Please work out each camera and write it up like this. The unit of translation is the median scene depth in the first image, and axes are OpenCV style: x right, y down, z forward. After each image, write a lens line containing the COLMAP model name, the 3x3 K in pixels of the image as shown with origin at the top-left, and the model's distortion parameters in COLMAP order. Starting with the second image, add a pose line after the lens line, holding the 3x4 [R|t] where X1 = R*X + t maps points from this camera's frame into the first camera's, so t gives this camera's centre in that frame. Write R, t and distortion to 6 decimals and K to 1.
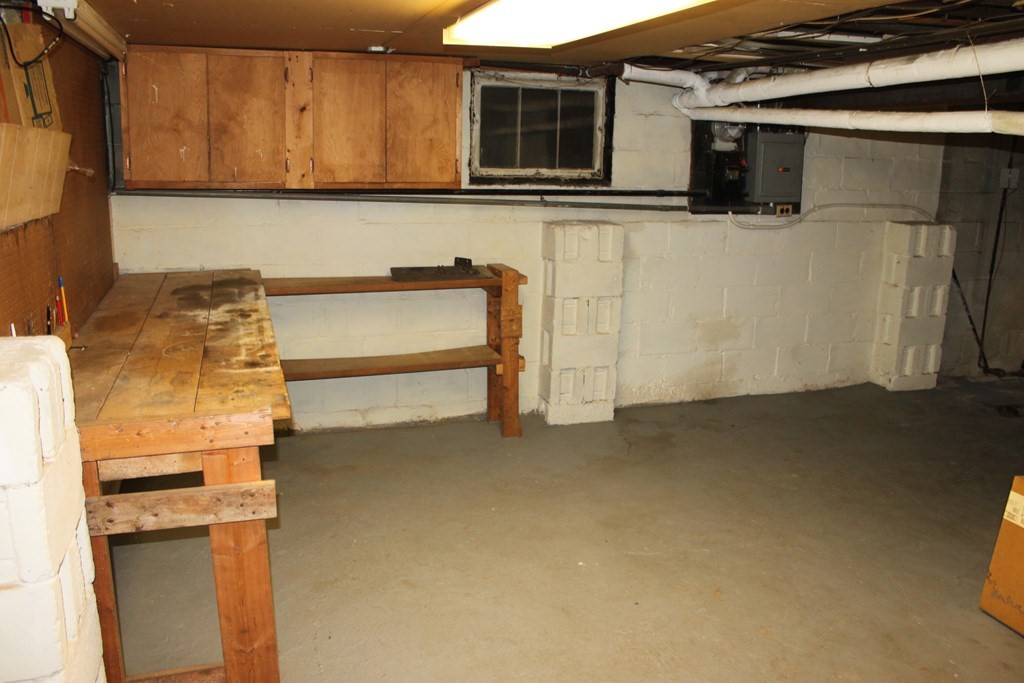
lens RADIAL K [[843.1, 0, 513.9], [0, 843.1, 331.2], [0, 0, 1]] dist [-0.163889, 0.139397]
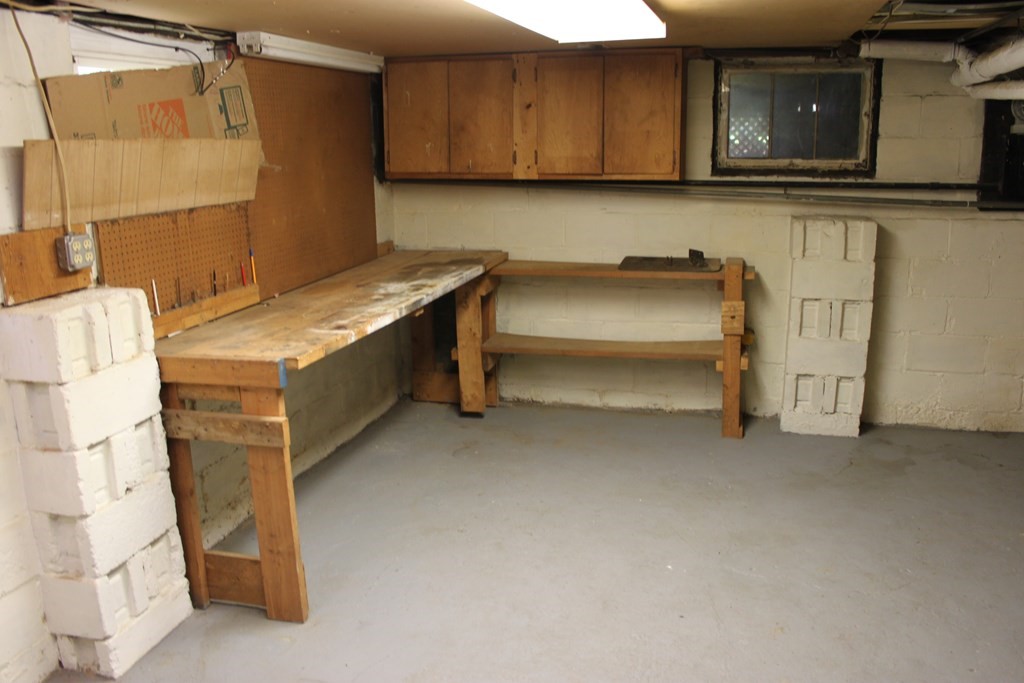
lens RADIAL K [[843.1, 0, 513.9], [0, 843.1, 331.2], [0, 0, 1]] dist [-0.163889, 0.139397]
pose [[0.838745, 0.090776, -0.536905, 0.290375], [-0.083149, 0.995794, 0.038469, -0.011801], [0.538139, 0.012378, 0.842765, 0.056808]]
